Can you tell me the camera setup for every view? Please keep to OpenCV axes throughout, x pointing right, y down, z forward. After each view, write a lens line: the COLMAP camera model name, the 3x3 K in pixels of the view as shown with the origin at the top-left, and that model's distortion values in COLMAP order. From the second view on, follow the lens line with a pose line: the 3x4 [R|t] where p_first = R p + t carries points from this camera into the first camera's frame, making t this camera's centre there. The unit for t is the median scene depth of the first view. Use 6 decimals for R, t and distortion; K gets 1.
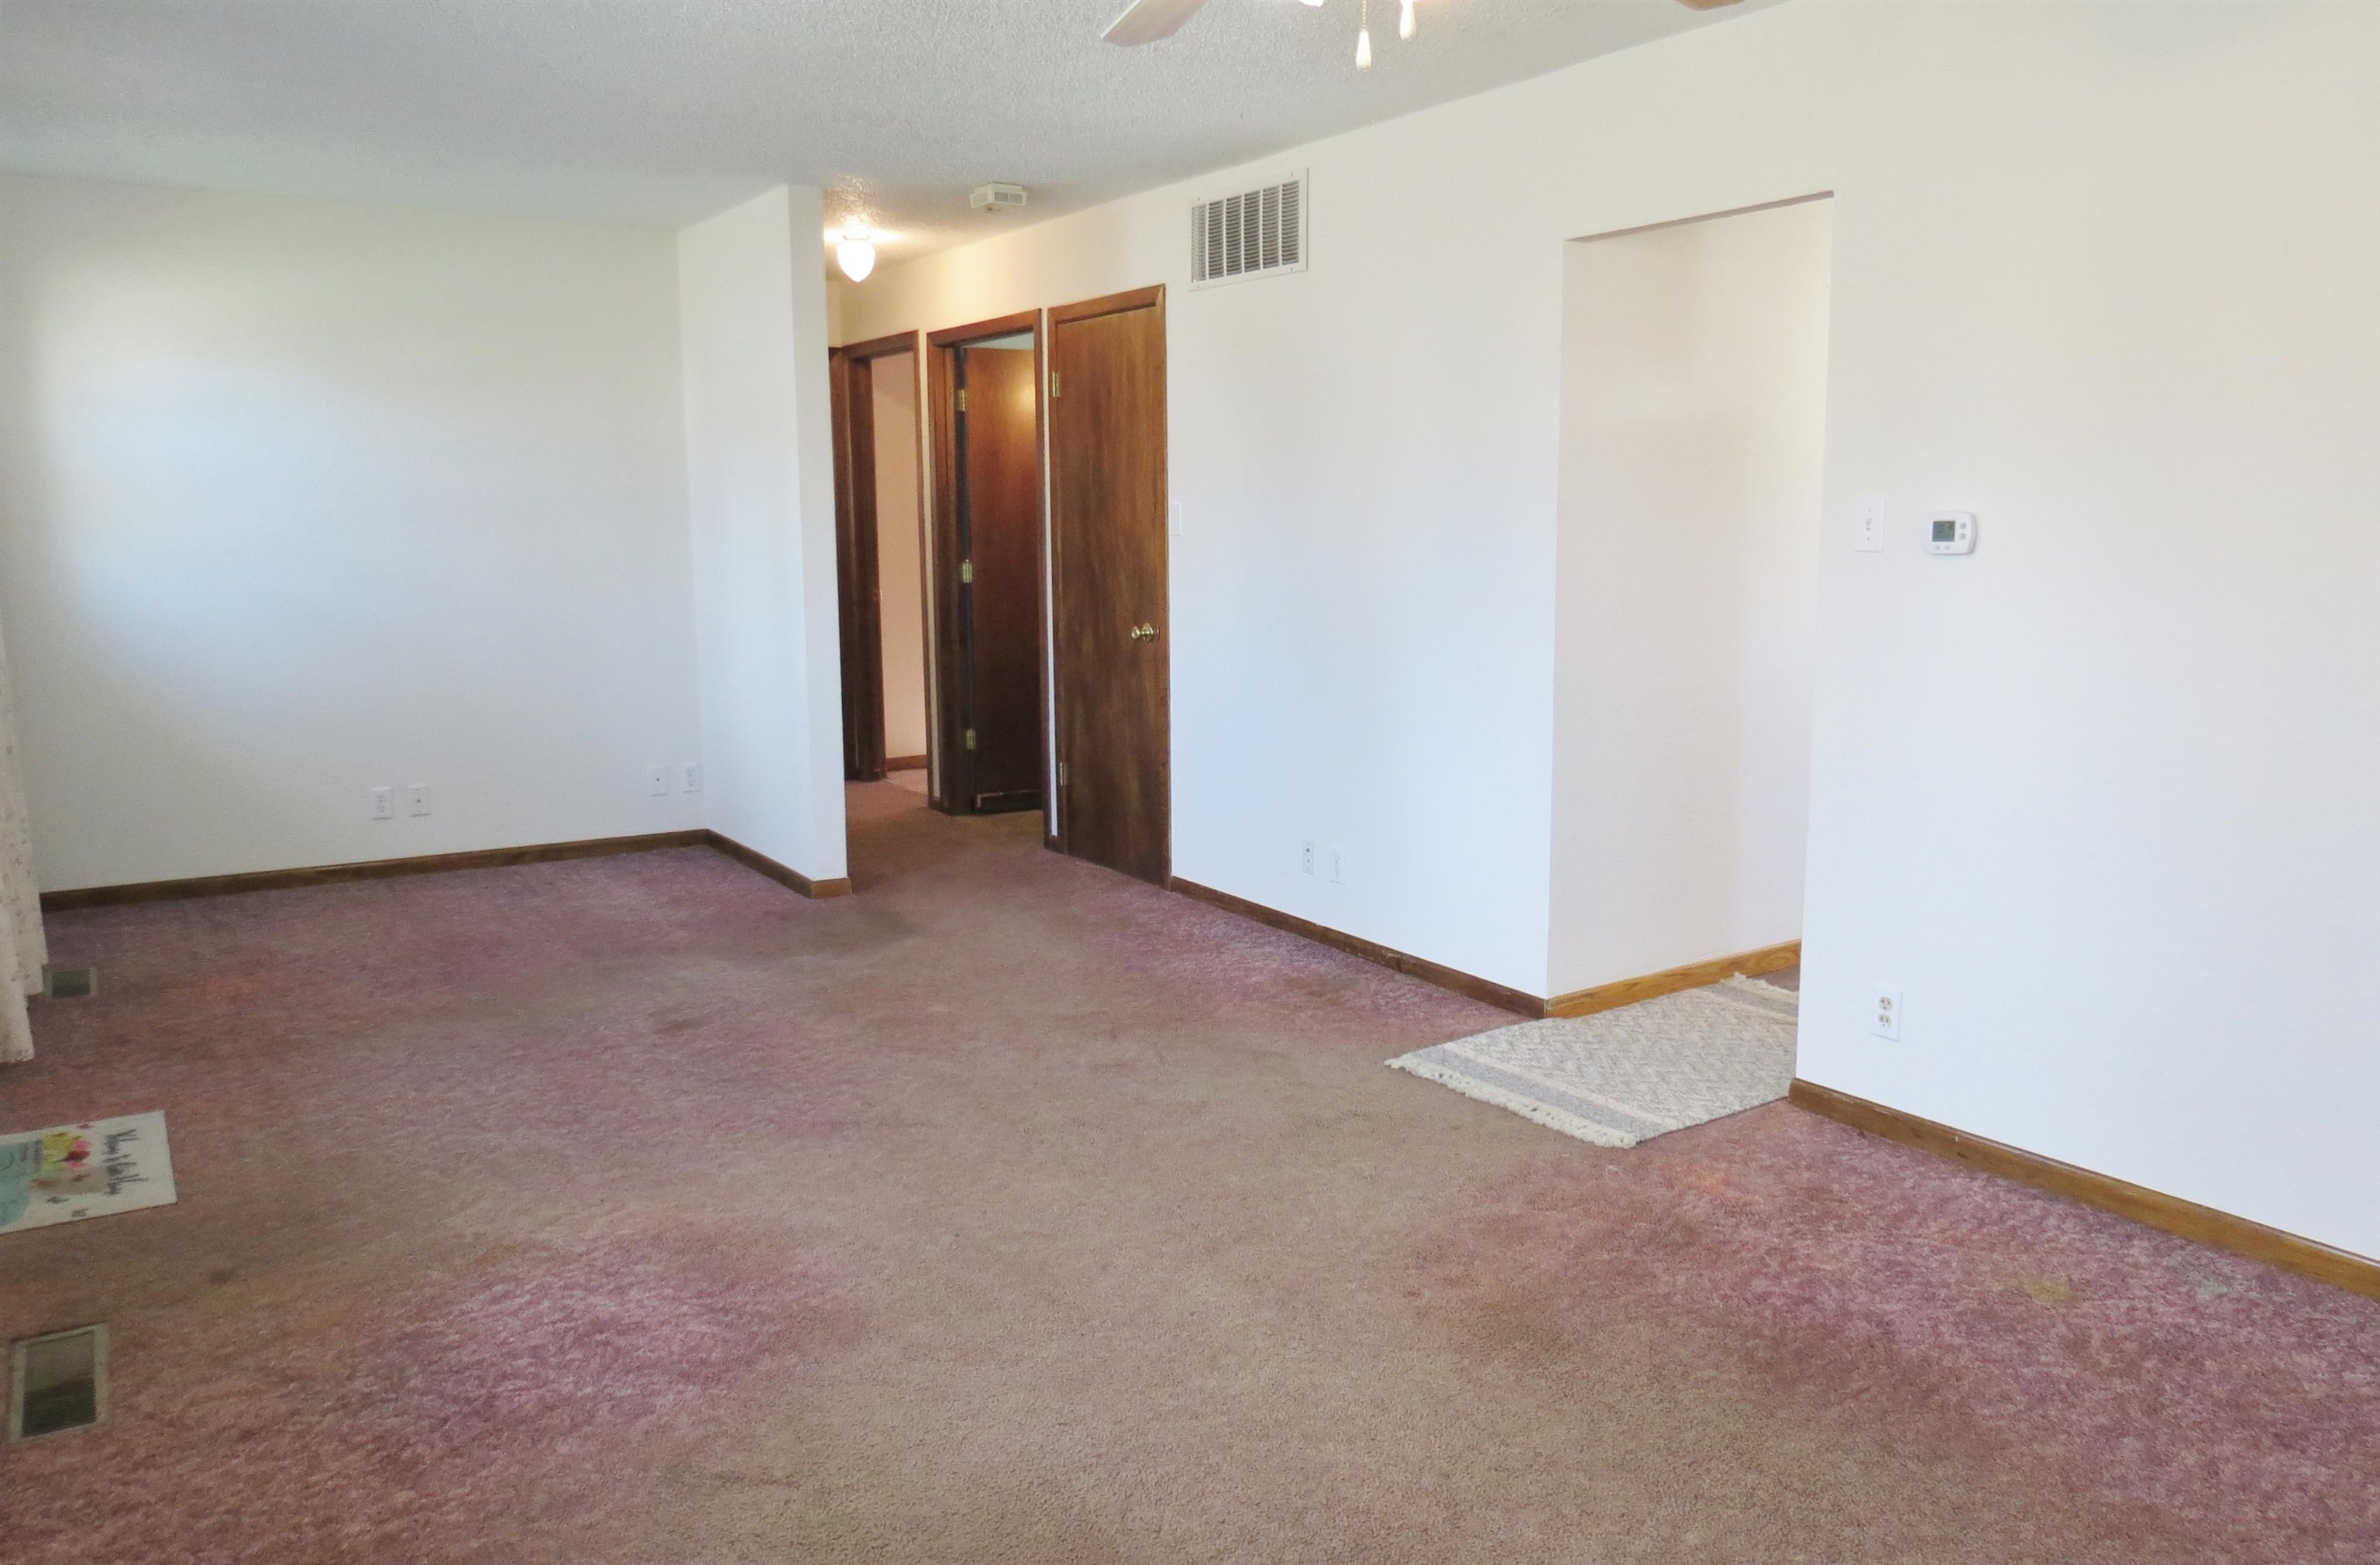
lens RADIAL K [[1710.3, 0, 1186.9], [0, 1710.3, 781.8], [0, 0, 1]] dist [-0.023451, 0.005331]
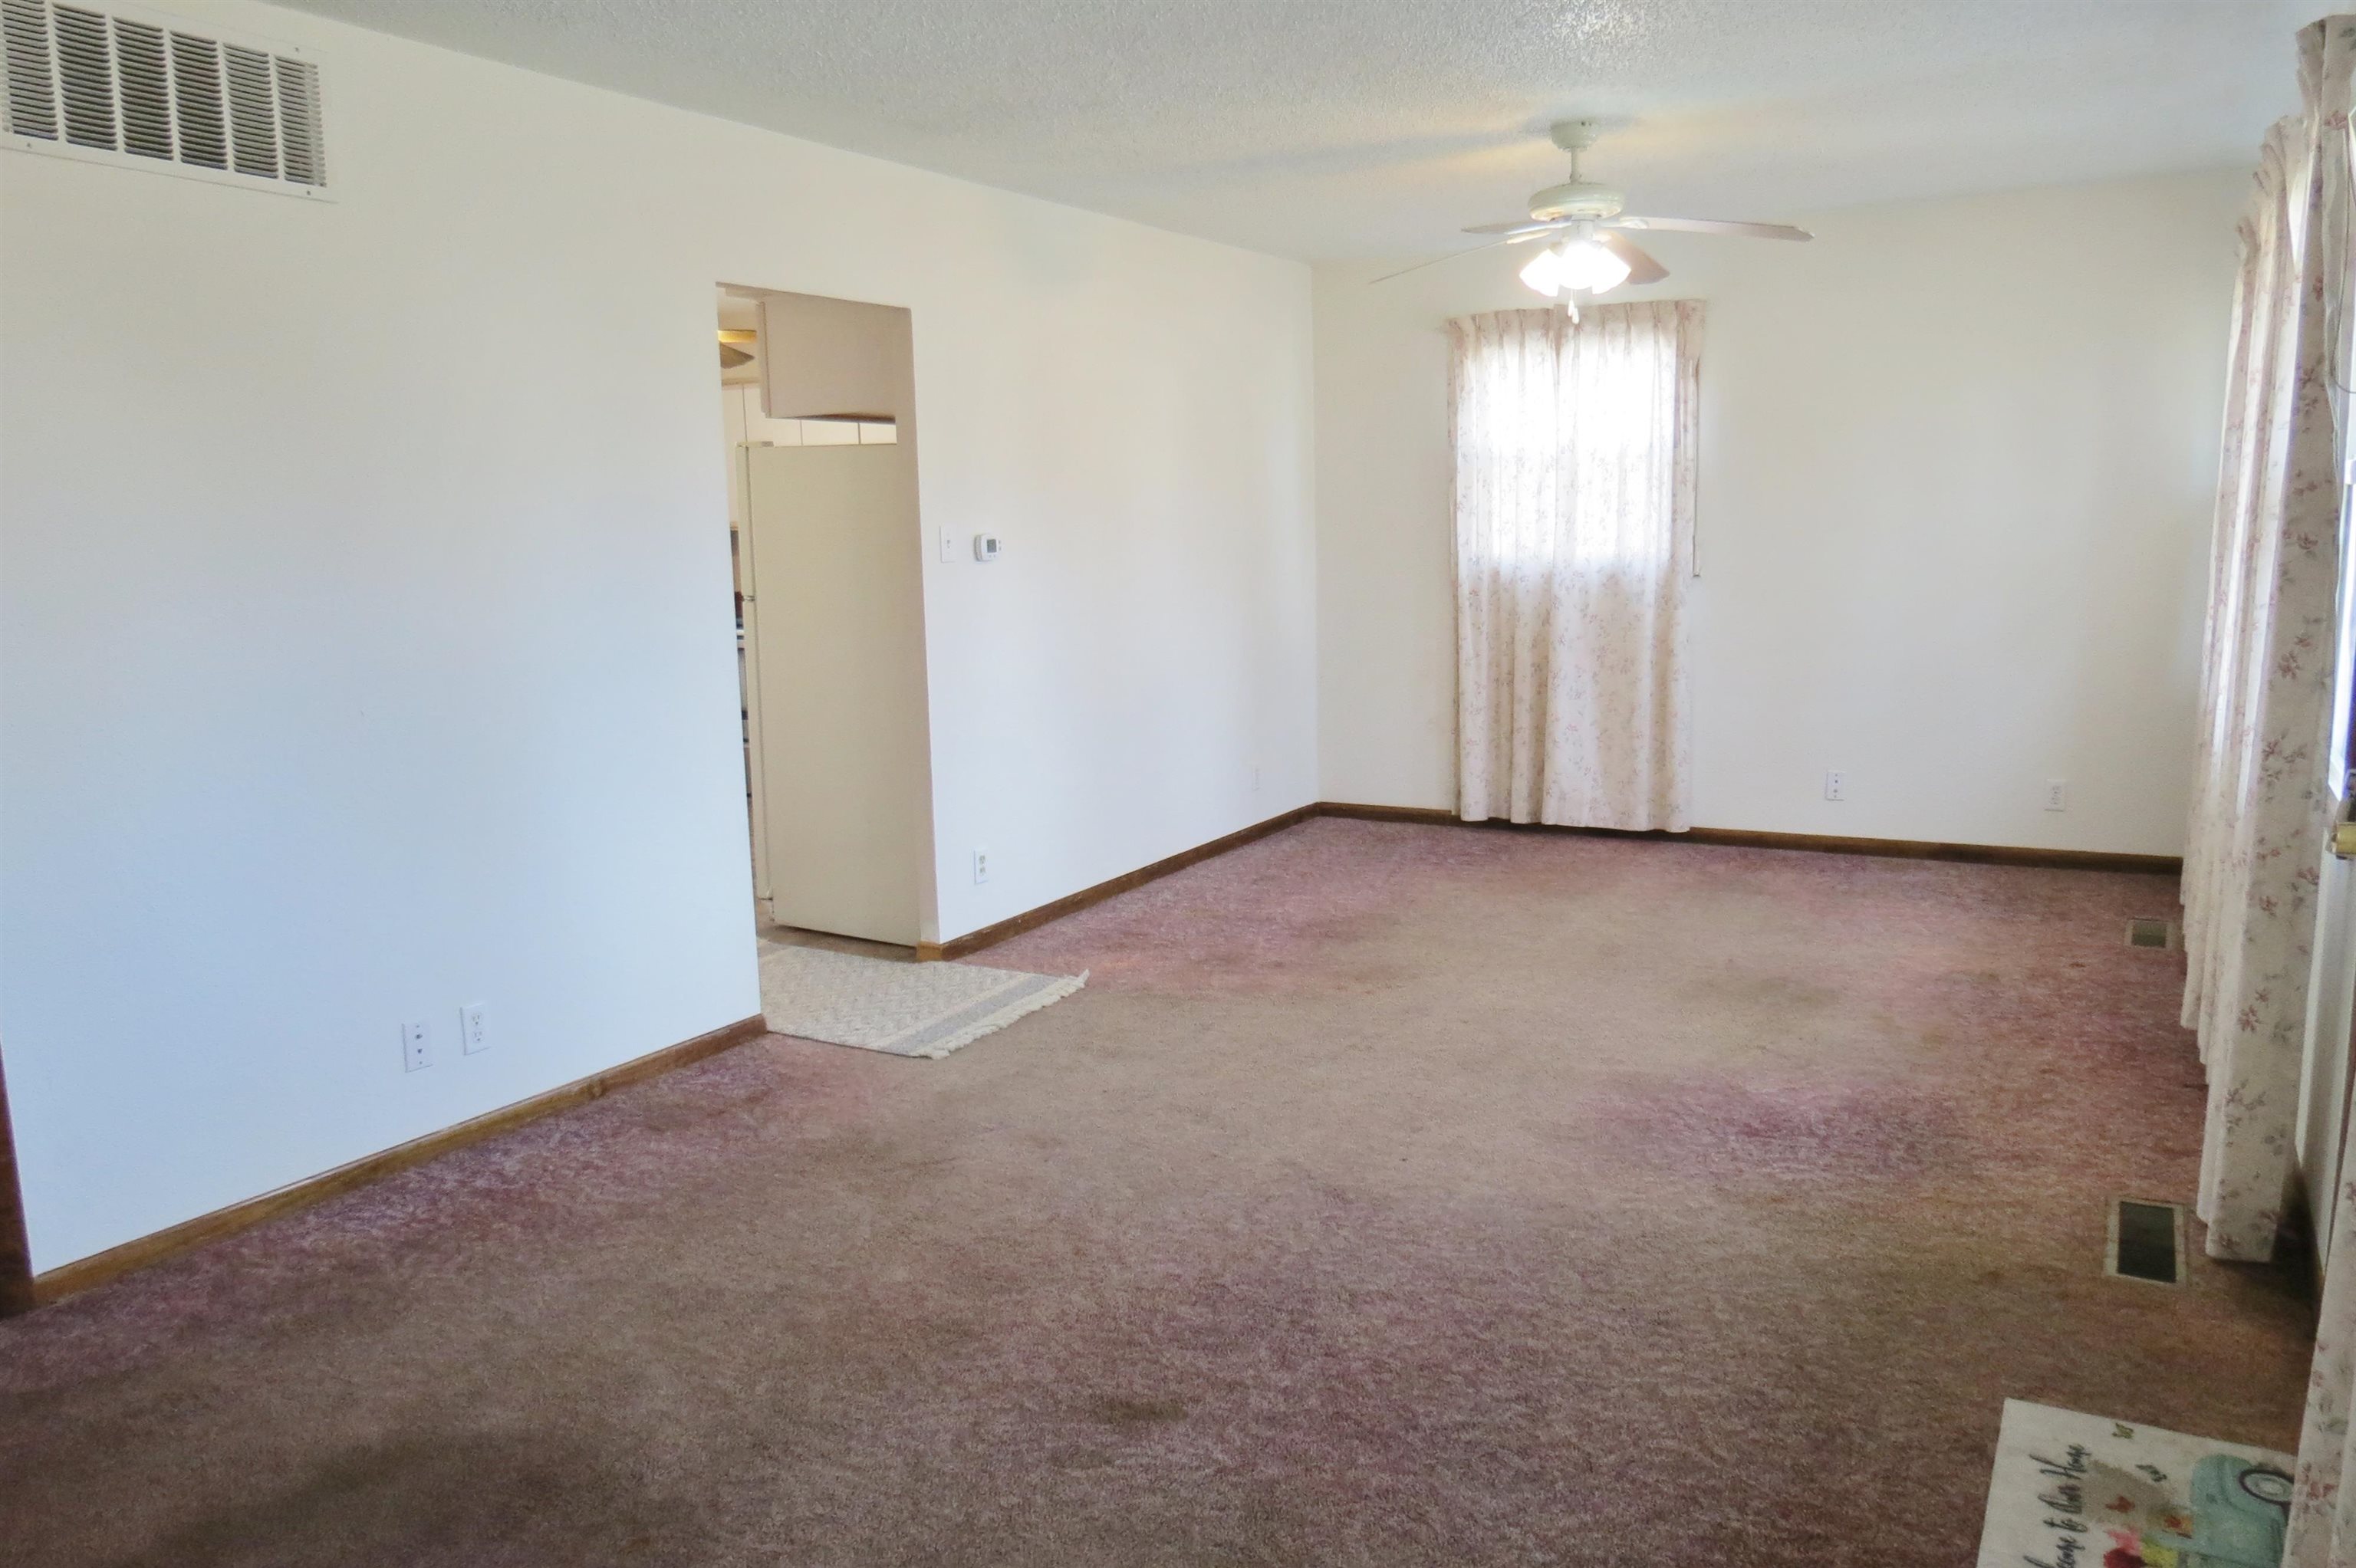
lens RADIAL K [[1692.8, 0, 1173.9], [0, 1692.8, 782.9], [0, 0, 1]] dist [-0.023451, 0.005331]
pose [[-0.460731, -0.125365, 0.878641, -0.925583], [0.161846, 0.961508, 0.222055, -0.227616], [-0.872658, 0.244512, -0.422707, 1.384159]]
